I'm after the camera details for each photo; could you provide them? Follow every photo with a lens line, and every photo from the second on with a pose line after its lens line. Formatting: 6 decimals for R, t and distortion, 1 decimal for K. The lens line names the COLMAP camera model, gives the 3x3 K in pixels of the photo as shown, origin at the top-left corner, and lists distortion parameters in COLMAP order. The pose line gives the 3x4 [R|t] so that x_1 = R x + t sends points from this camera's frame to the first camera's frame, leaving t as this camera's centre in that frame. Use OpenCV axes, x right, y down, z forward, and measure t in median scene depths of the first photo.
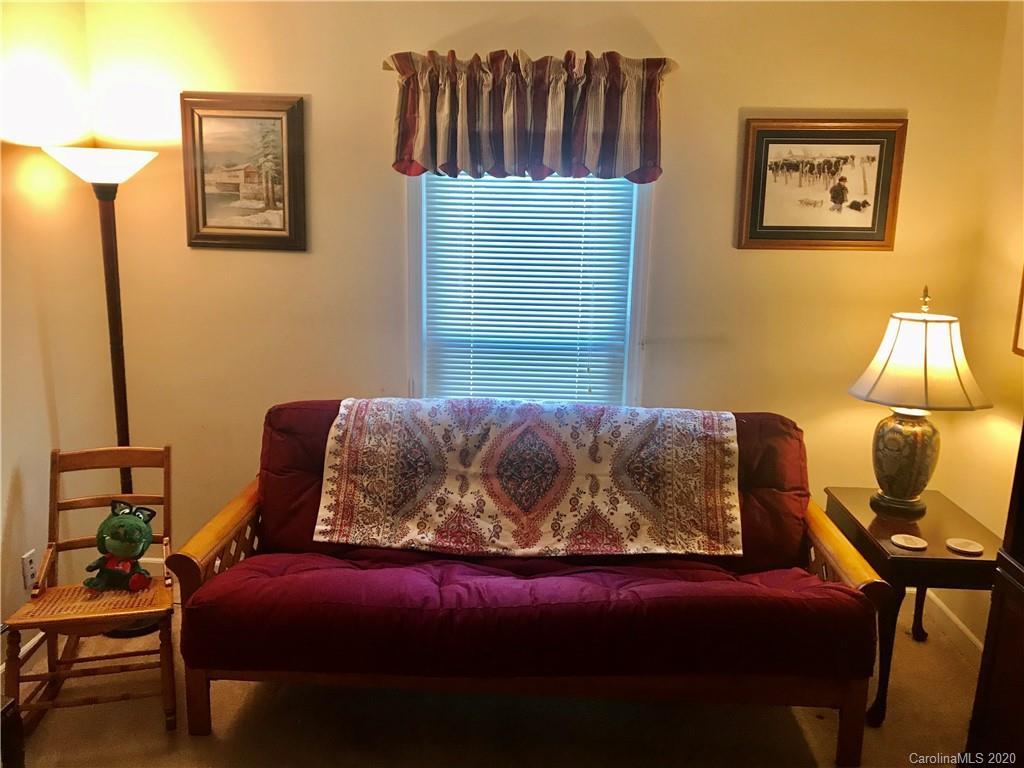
lens RADIAL K [[856.9, 0, 509.7], [0, 856.9, 376.3], [0, 0, 1]] dist [0.061075, -0.053665]
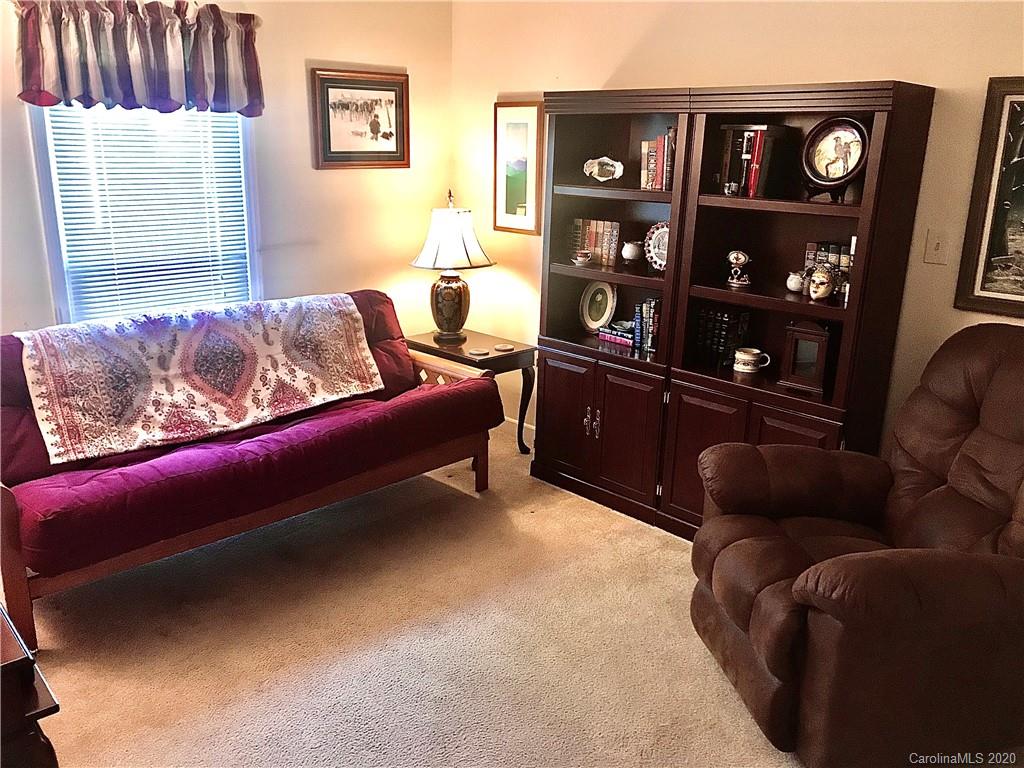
lens RADIAL K [[856.9, 0, 509.7], [0, 856.9, 376.3], [0, 0, 1]] dist [0.061075, -0.053665]
pose [[0.687055, -0.204005, 0.697379, -0.544217], [0.145364, 0.978965, 0.143167, 0.015526], [-0.711916, 0.003010, 0.702258, -0.133343]]
